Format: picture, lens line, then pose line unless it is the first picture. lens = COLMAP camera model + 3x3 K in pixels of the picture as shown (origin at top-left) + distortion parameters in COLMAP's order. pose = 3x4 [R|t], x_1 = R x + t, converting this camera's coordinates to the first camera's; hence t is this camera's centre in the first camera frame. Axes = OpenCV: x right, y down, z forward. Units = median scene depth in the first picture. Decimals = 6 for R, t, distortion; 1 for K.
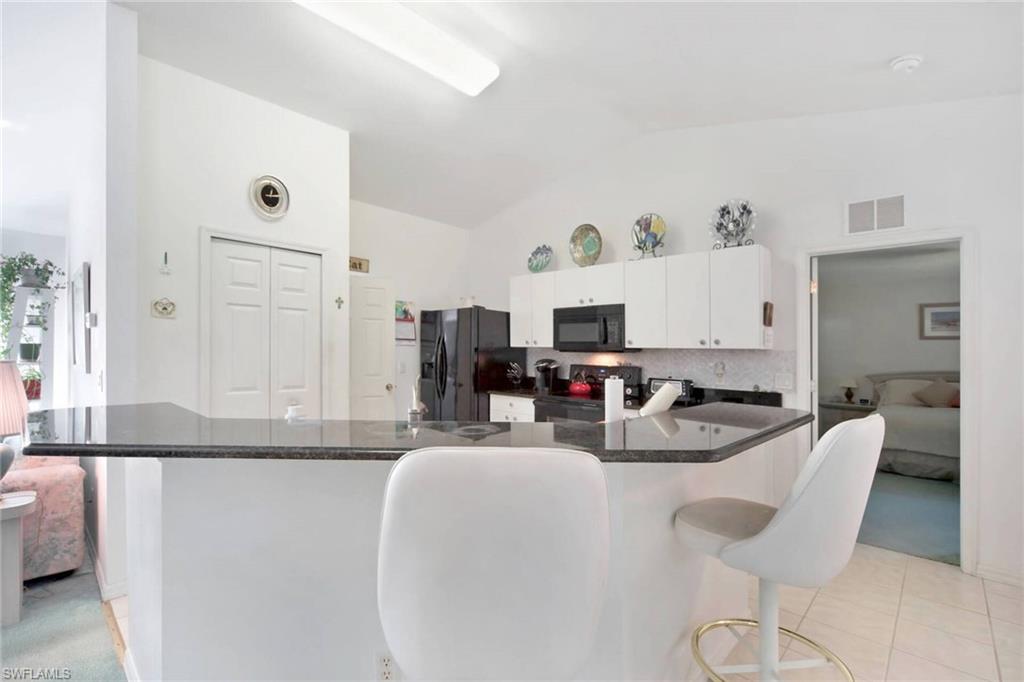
lens RADIAL K [[459.2, 0, 506.8], [0, 459.2, 353.8], [0, 0, 1]] dist [-0.005670, 0.000250]
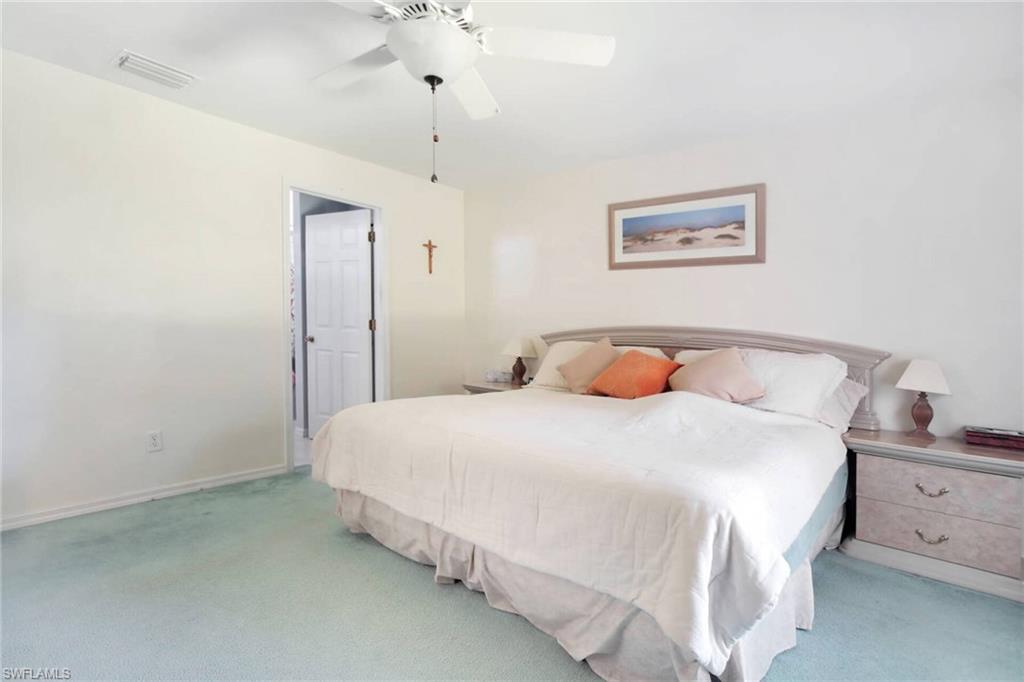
lens RADIAL K [[514.1, 0, 512.4], [0, 514.1, 338.7], [0, 0, 1]] dist [-0.005223, 0.001273]
pose [[0.998577, 0.014220, 0.051402, 1.182247], [-0.015317, 0.999662, 0.021004, 0.062948], [-0.051086, -0.021761, 0.998457, 0.605157]]
